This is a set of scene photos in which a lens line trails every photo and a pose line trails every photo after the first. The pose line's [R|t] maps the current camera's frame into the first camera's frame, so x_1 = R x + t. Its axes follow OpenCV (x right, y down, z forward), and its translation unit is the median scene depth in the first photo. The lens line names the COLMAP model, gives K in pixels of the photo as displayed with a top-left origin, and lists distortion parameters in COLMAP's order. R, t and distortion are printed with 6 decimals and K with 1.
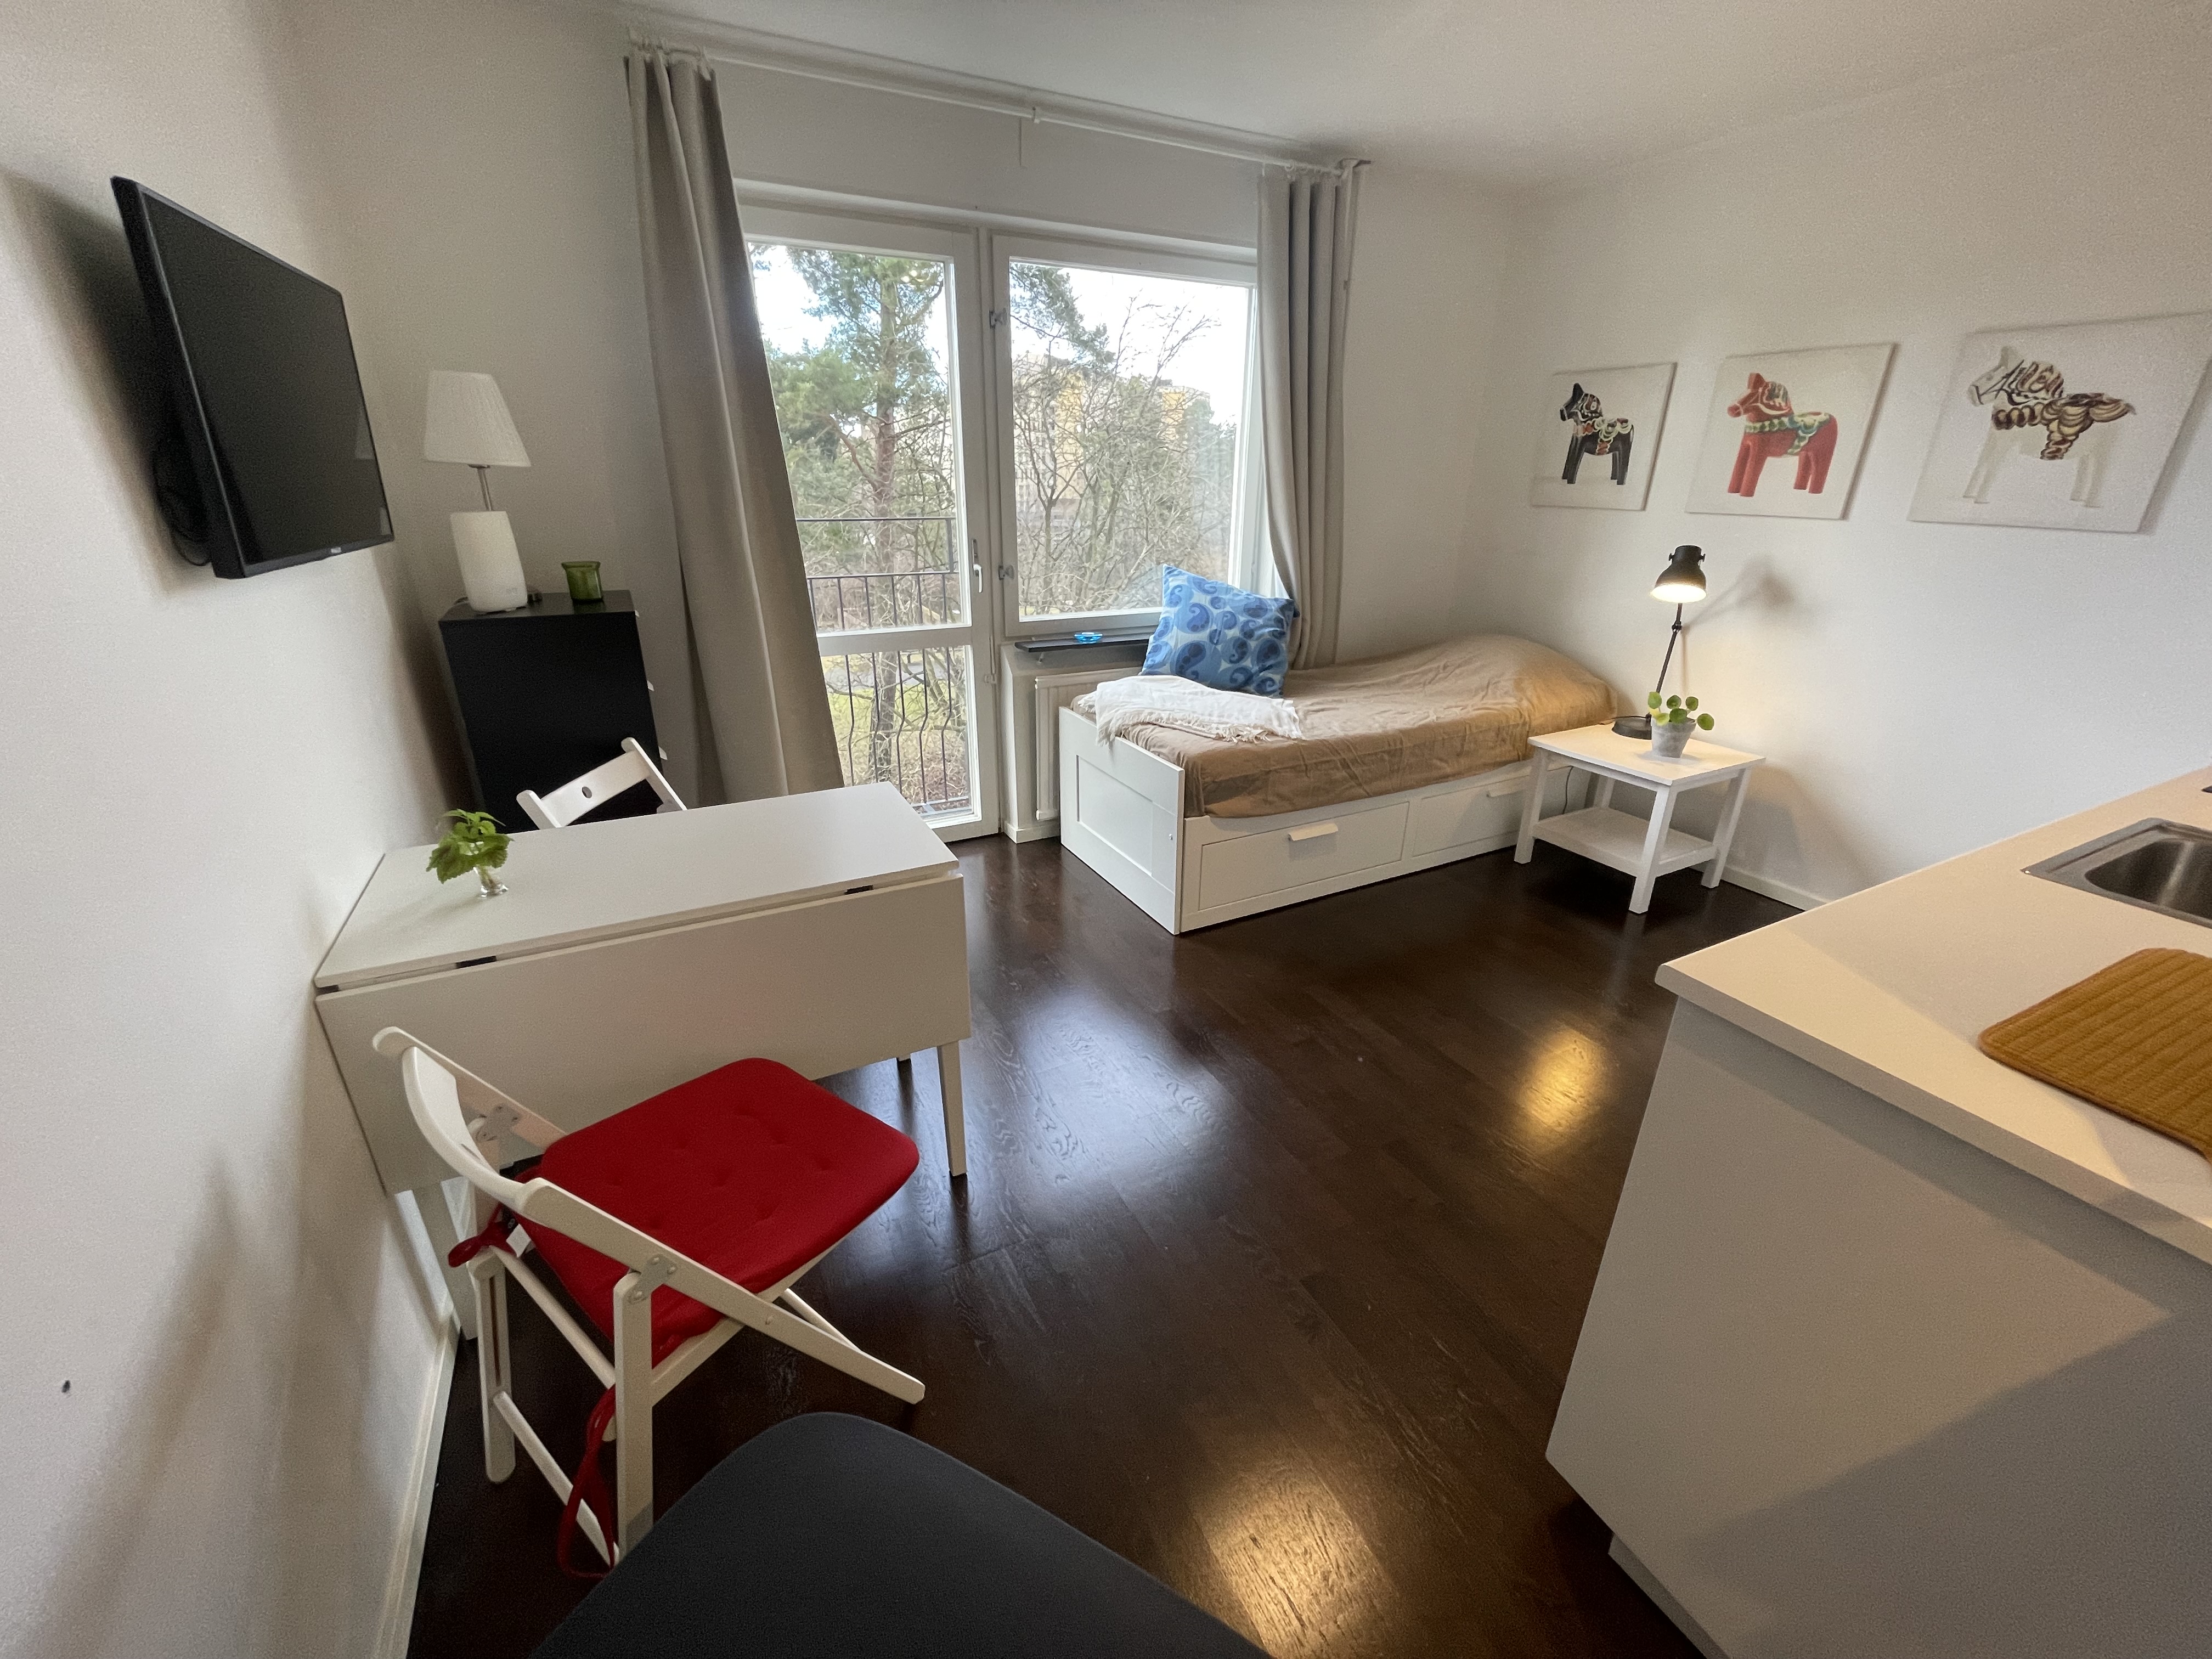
lens RADIAL K [[893.2, 0, 1104.5], [0, 893.2, 829.3], [0, 0, 1]] dist [0.000155, -0.000844]
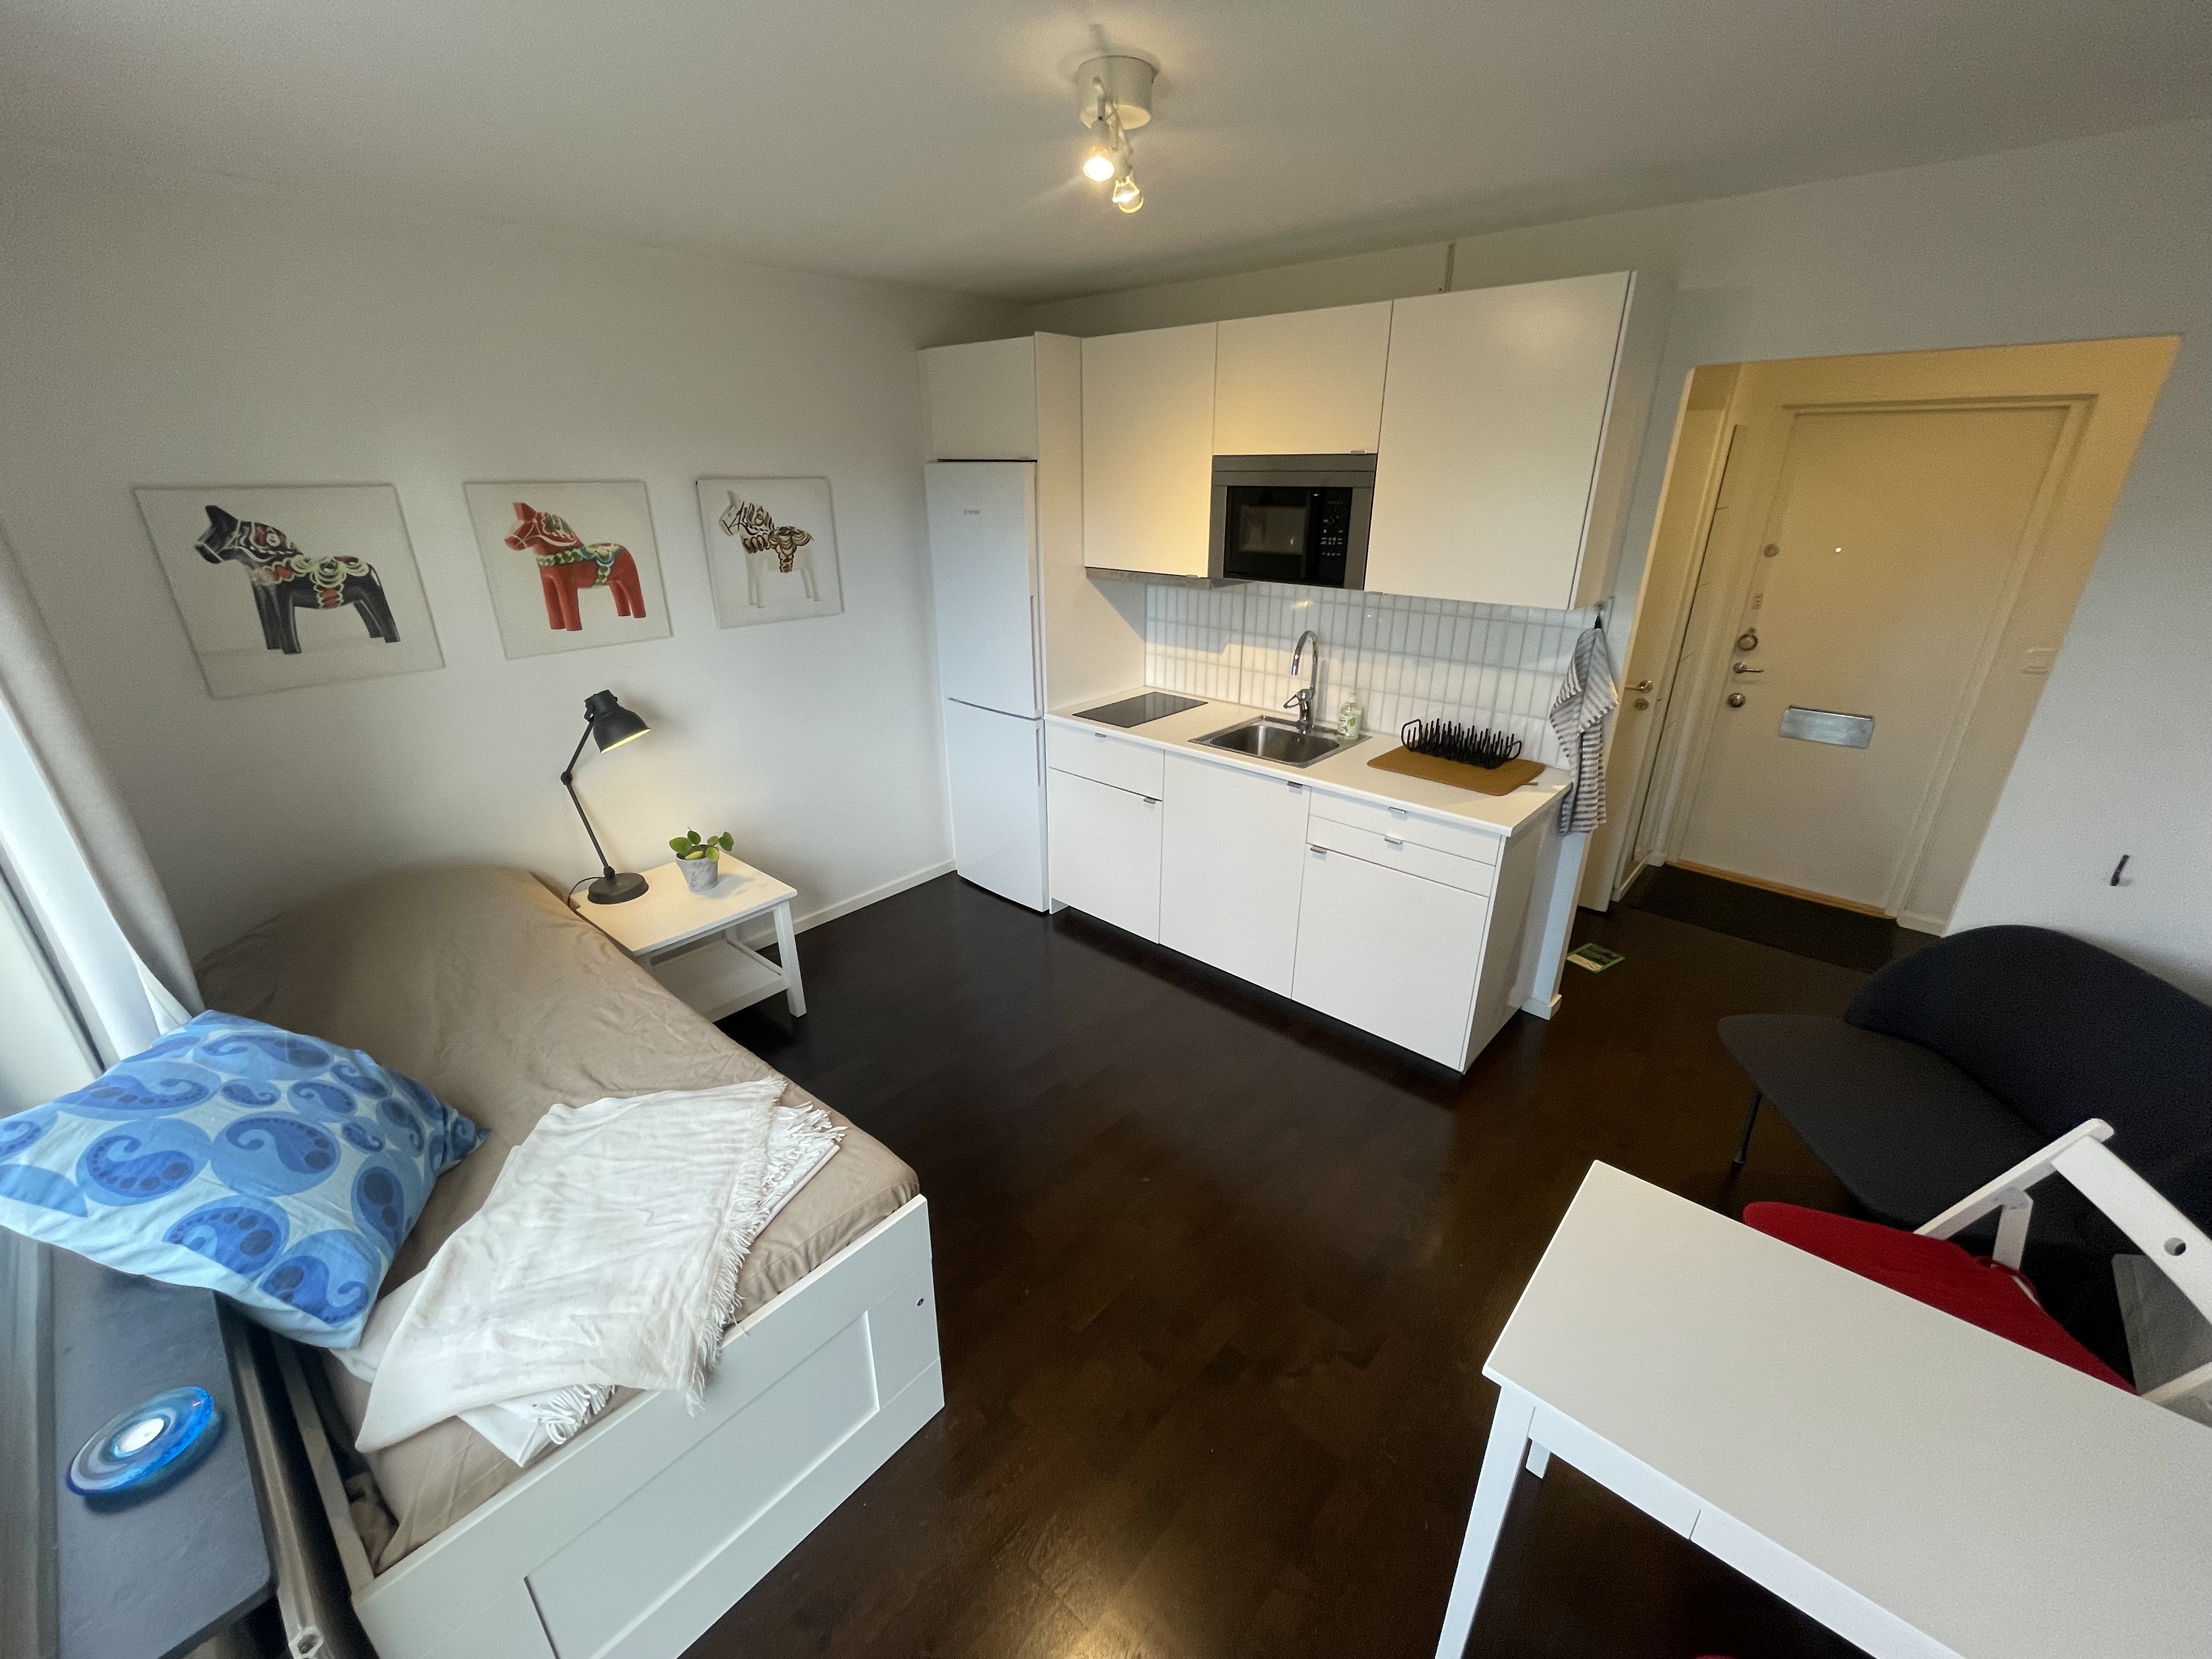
lens RADIAL K [[893.2, 0, 1105.0], [0, 893.2, 827.3], [0, 0, 1]] dist [0.000155, -0.000844]
pose [[-0.360518, -0.356133, 0.862088, -0.362760], [0.351542, 0.804209, 0.479235, -0.477028], [-0.863971, 0.475832, -0.164736, 0.805625]]
